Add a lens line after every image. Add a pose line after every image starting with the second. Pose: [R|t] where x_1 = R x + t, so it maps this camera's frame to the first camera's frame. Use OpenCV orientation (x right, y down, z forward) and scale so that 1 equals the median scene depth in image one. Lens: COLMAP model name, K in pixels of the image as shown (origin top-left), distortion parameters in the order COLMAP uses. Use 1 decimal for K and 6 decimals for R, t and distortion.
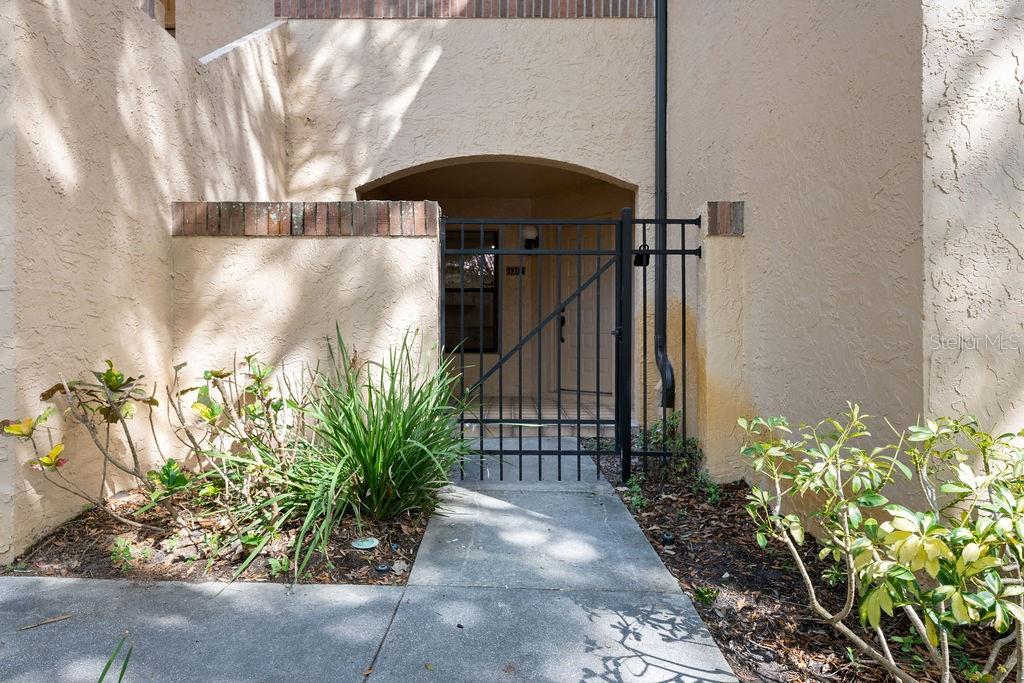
lens RADIAL K [[617.0, 0, 510.5], [0, 617.0, 336.2], [0, 0, 1]] dist [-0.000636, 0.005310]
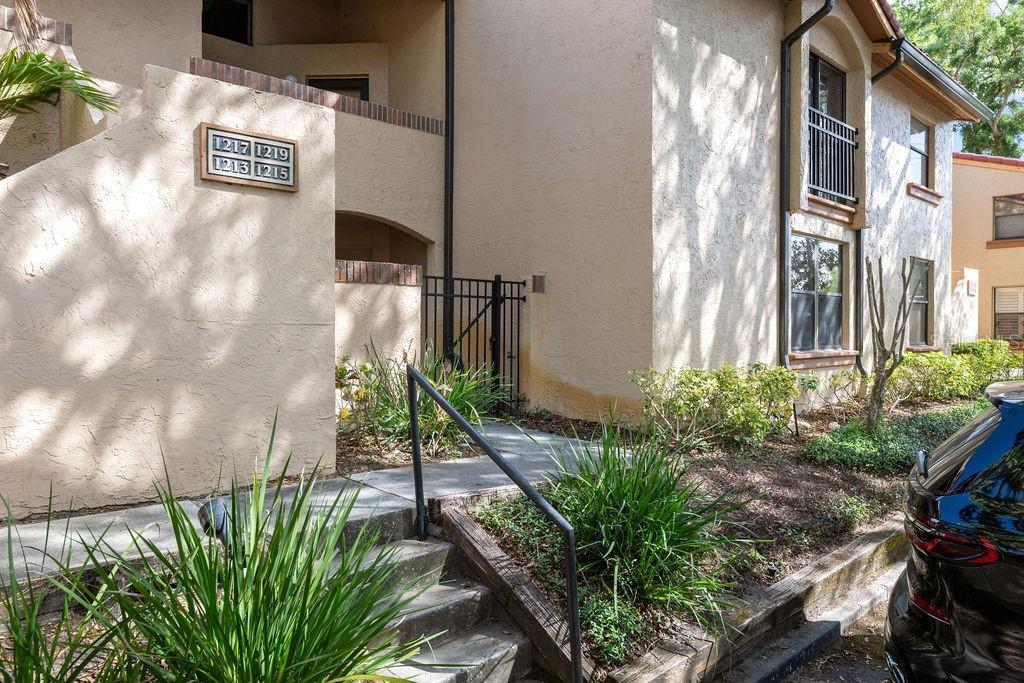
lens RADIAL K [[681.7, 0, 512.7], [0, 681.7, 341.4], [0, 0, 1]] dist [-0.017934, 0.000357]
pose [[0.732423, -0.013269, 0.680721, -1.213188], [-0.000957, 0.999789, 0.020518, -0.044133], [-0.680850, -0.015679, 0.732255, -0.578699]]
